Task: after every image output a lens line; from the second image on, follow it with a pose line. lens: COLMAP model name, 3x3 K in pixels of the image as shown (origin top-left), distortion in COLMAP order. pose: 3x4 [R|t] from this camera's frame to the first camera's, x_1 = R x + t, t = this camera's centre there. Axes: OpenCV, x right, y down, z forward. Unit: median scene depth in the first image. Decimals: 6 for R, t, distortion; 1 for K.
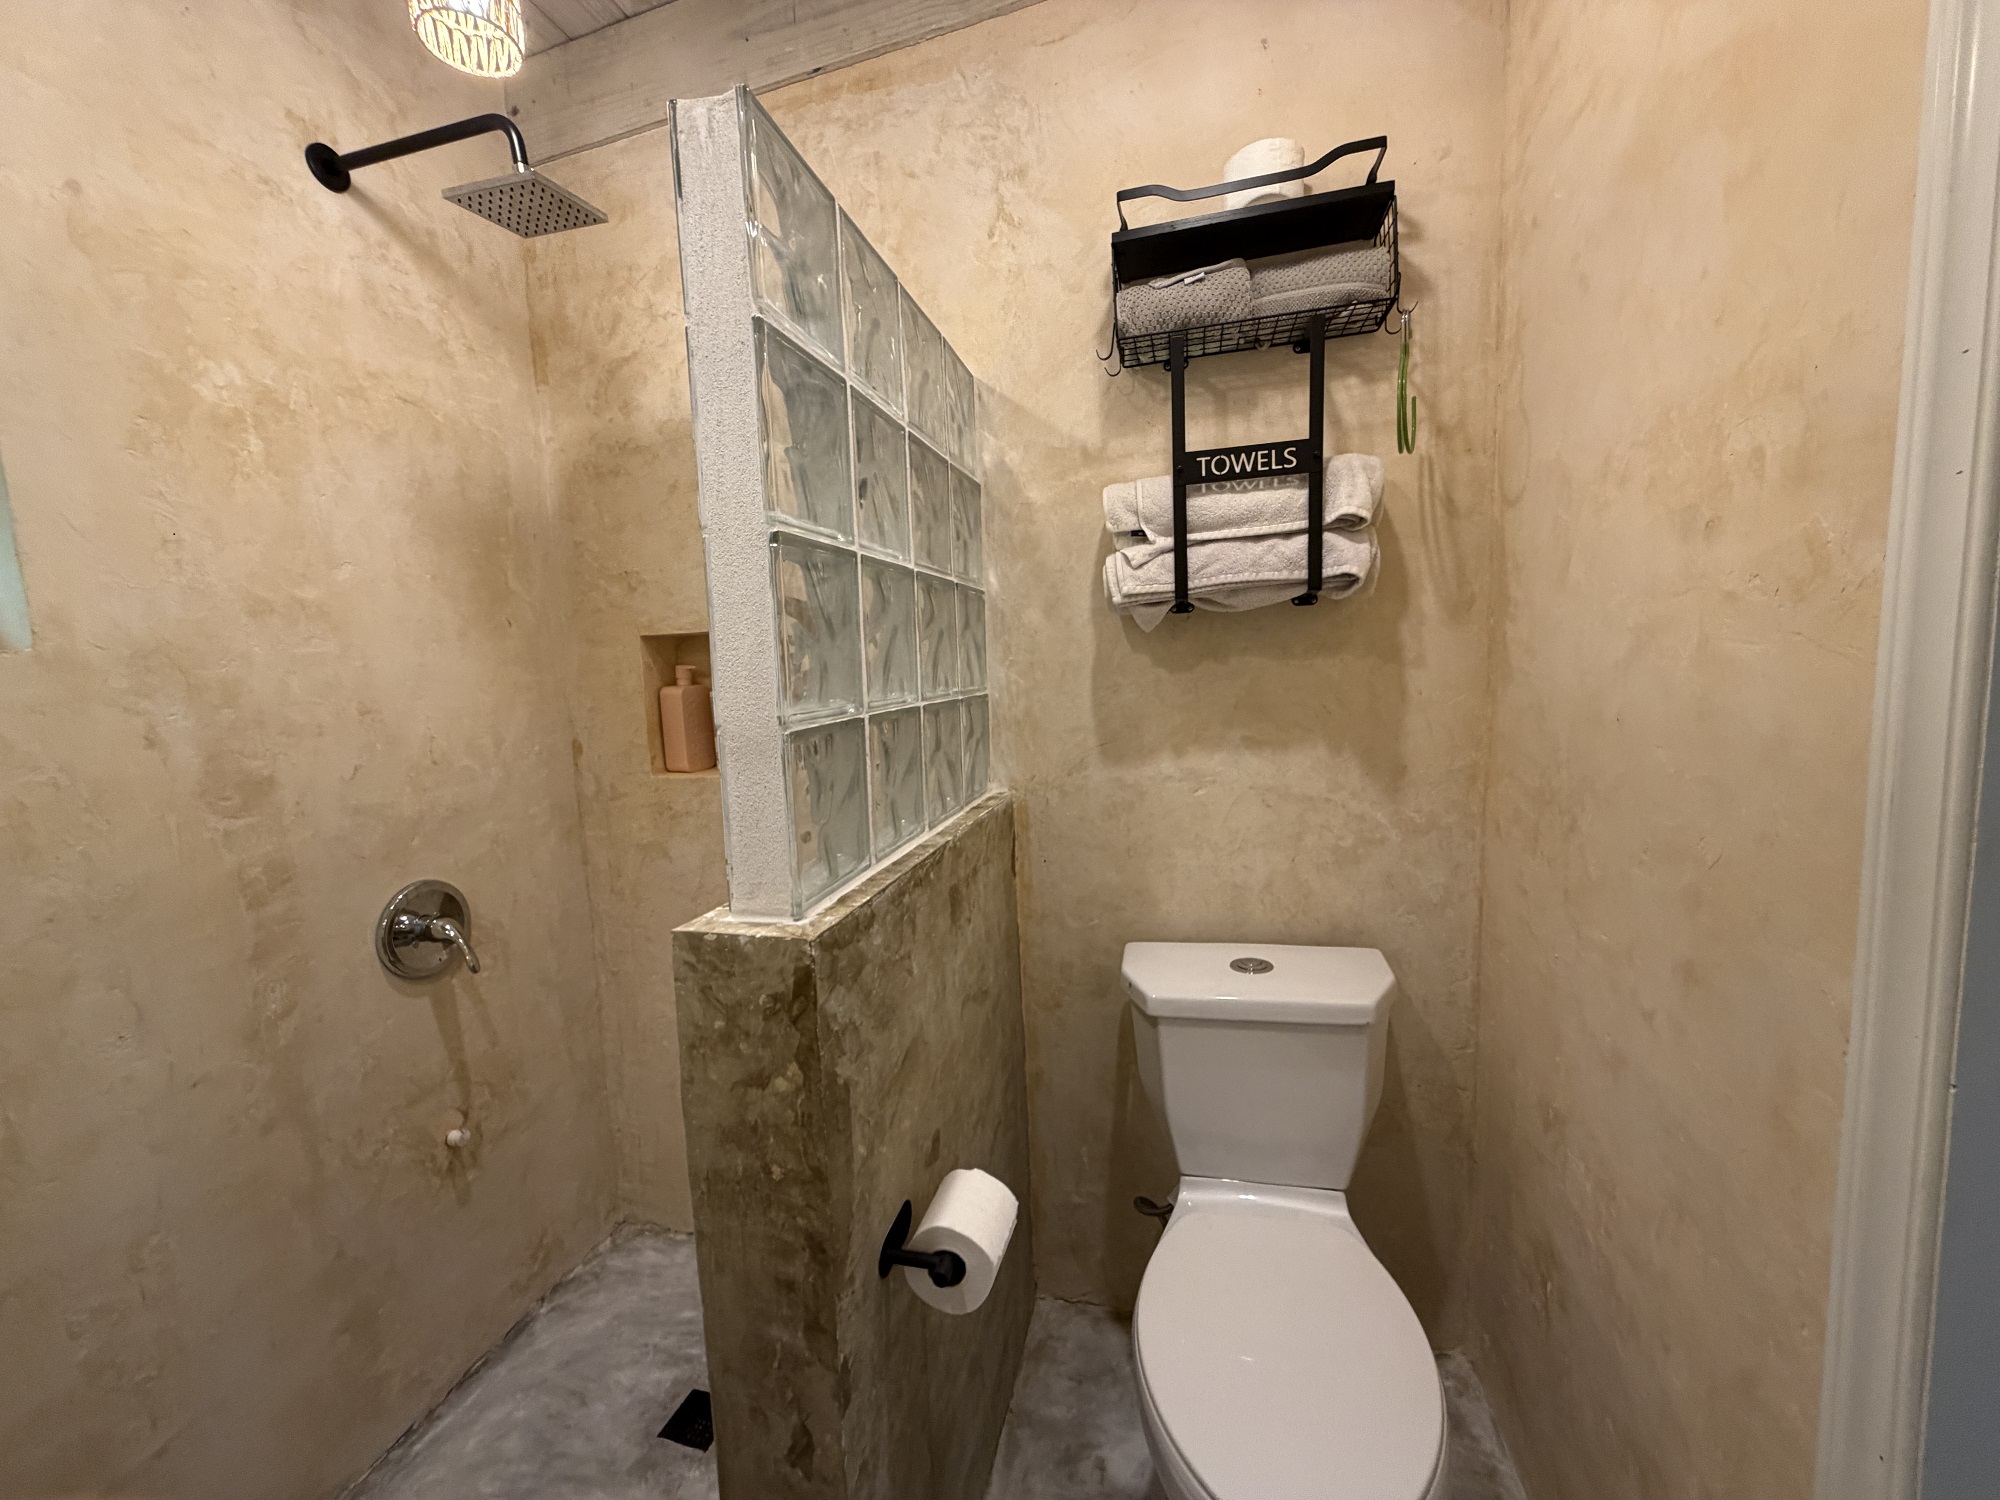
lens RADIAL K [[799.8, 0, 996.9], [0, 799.8, 747.5], [0, 0, 1]] dist [-0.001872, 0.000522]
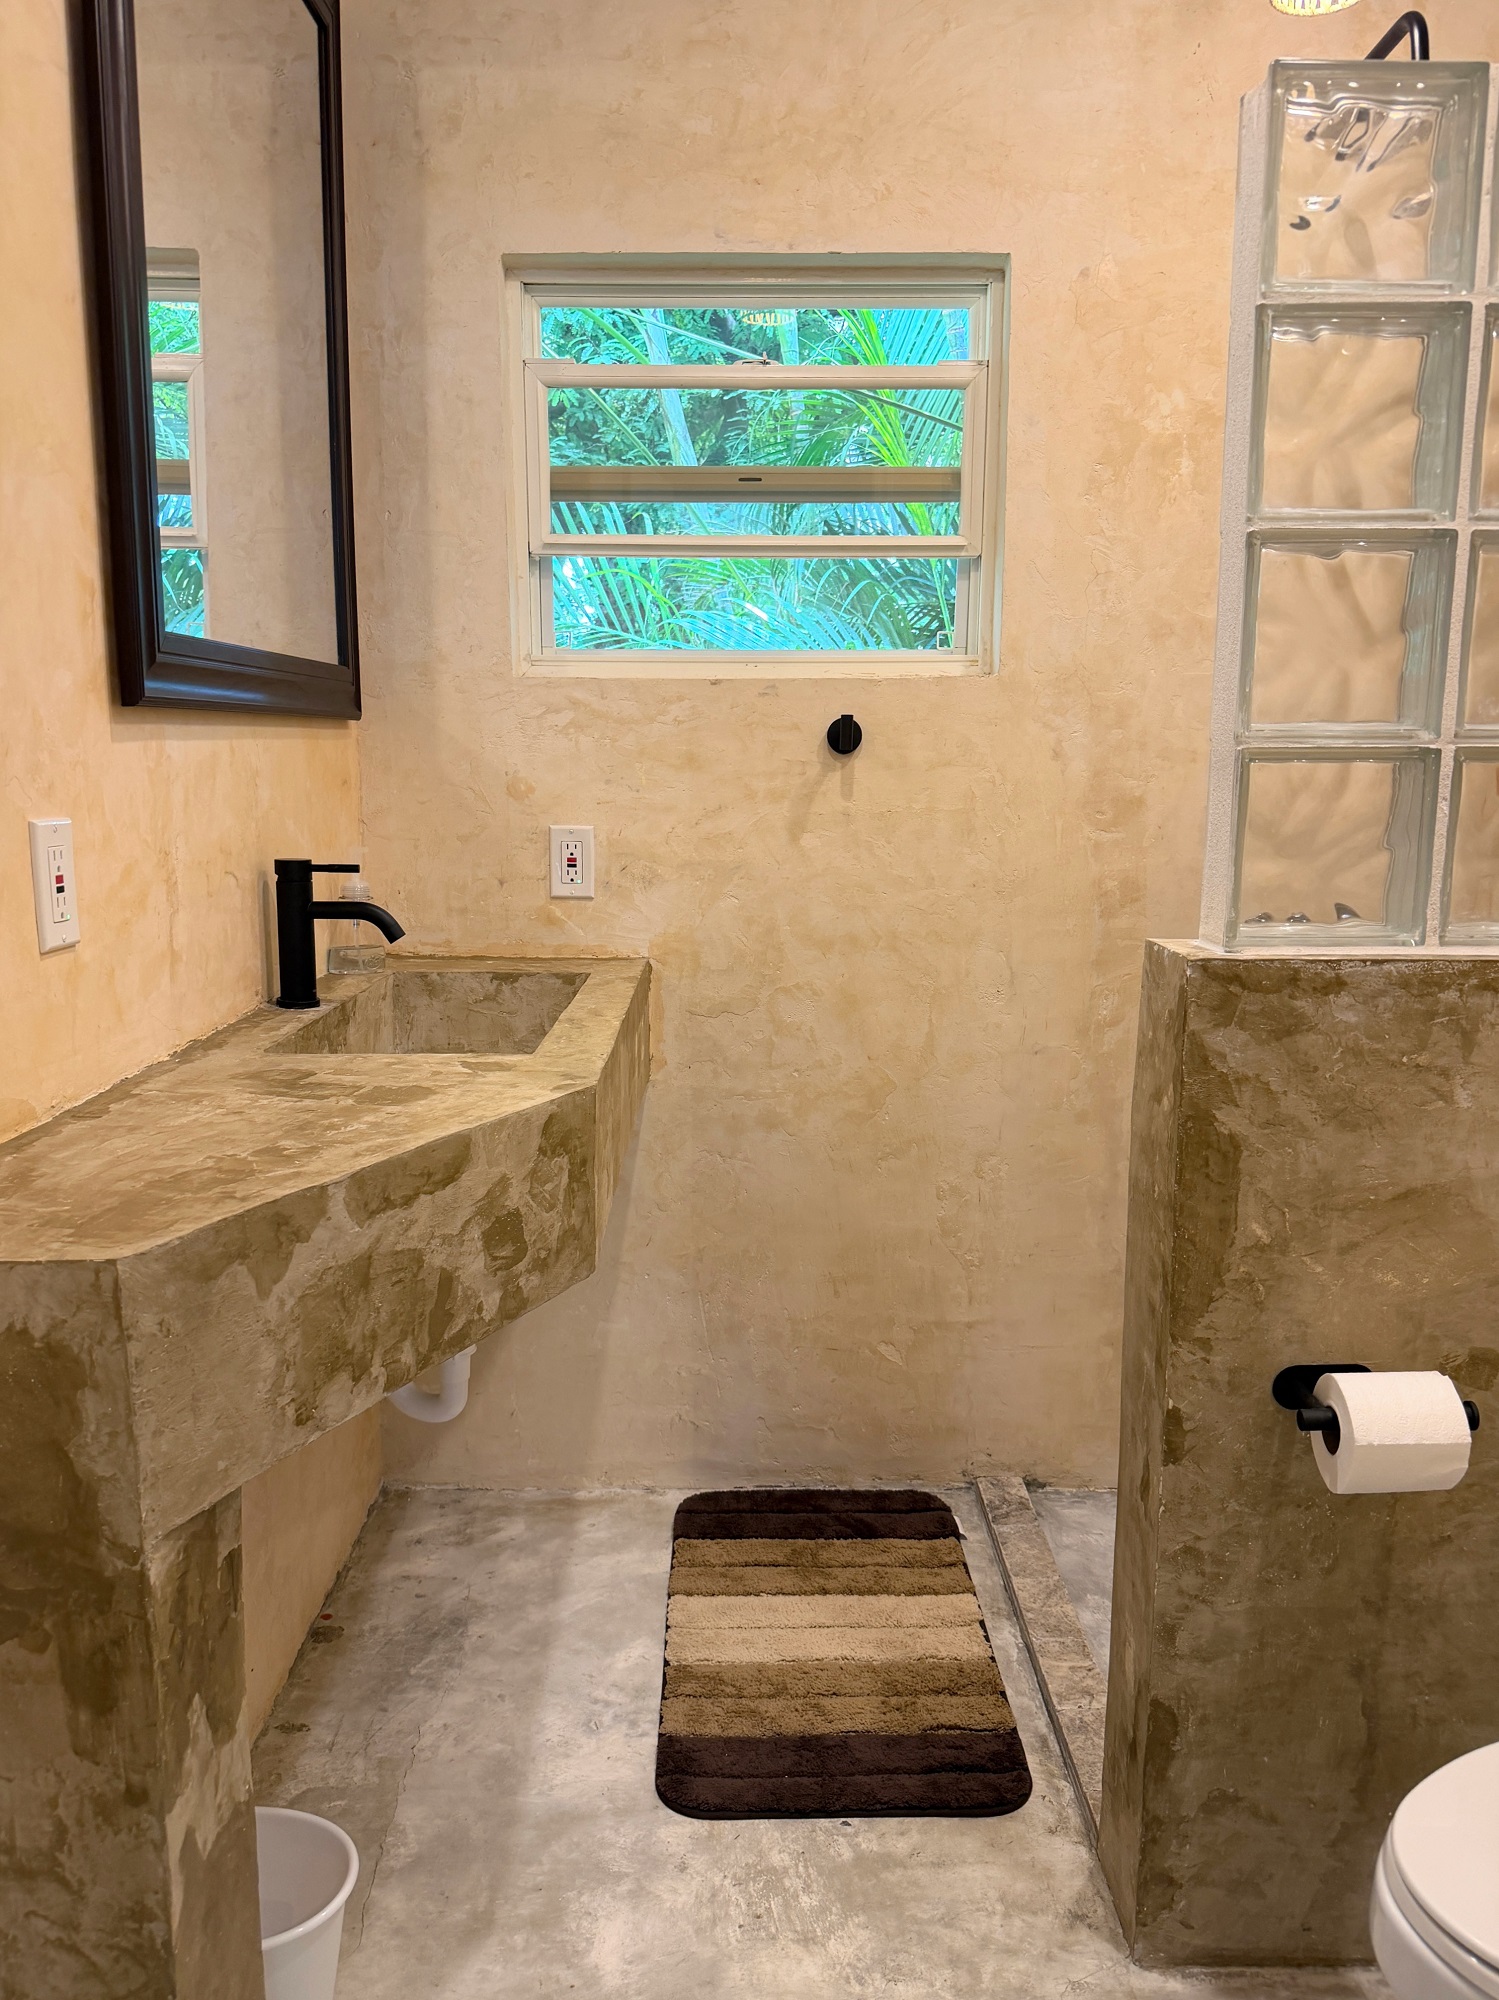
lens RADIAL K [[1466.1, 0, 742.6], [0, 1466.1, 1004.2], [0, 0, 1]] dist [0.139224, -0.252705]
pose [[0.258637, 0.199380, -0.945174, 0.787603], [-0.120939, 0.977452, 0.173095, 0.026303], [0.958374, 0.069540, 0.276918, -0.016834]]
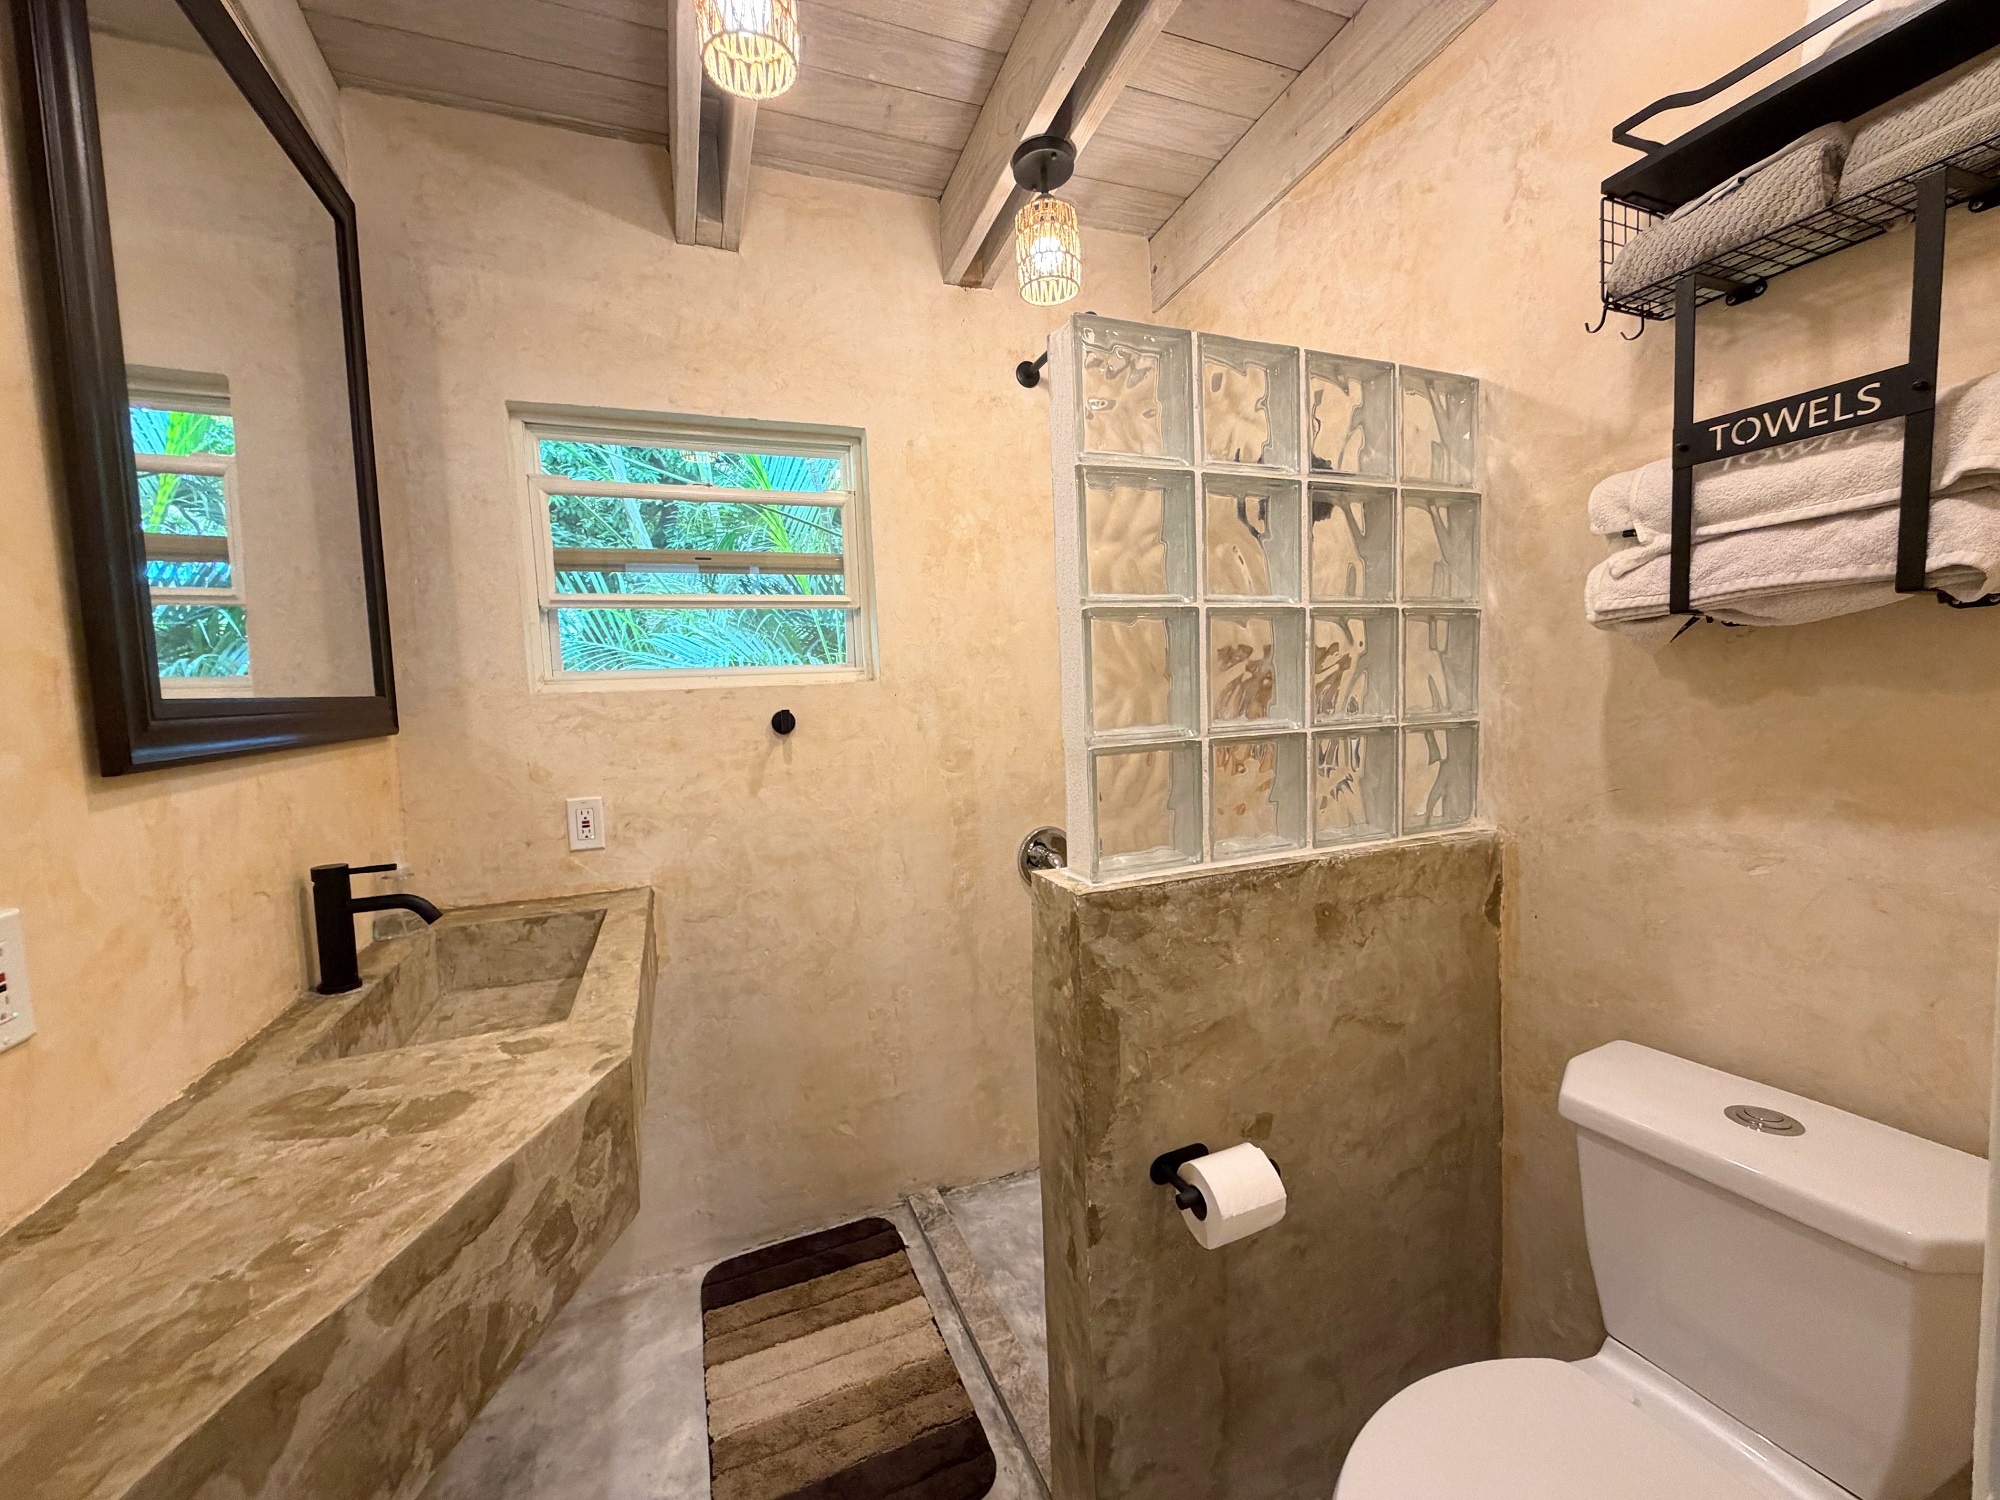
lens RADIAL K [[799.8, 0, 996.9], [0, 799.8, 747.5], [0, 0, 1]] dist [-0.001872, 0.000522]
pose [[0.597178, 0.075436, -0.798553, 0.463163], [-0.072139, 0.996584, 0.040196, -0.039472], [0.798858, 0.033603, 0.600581, 0.010844]]
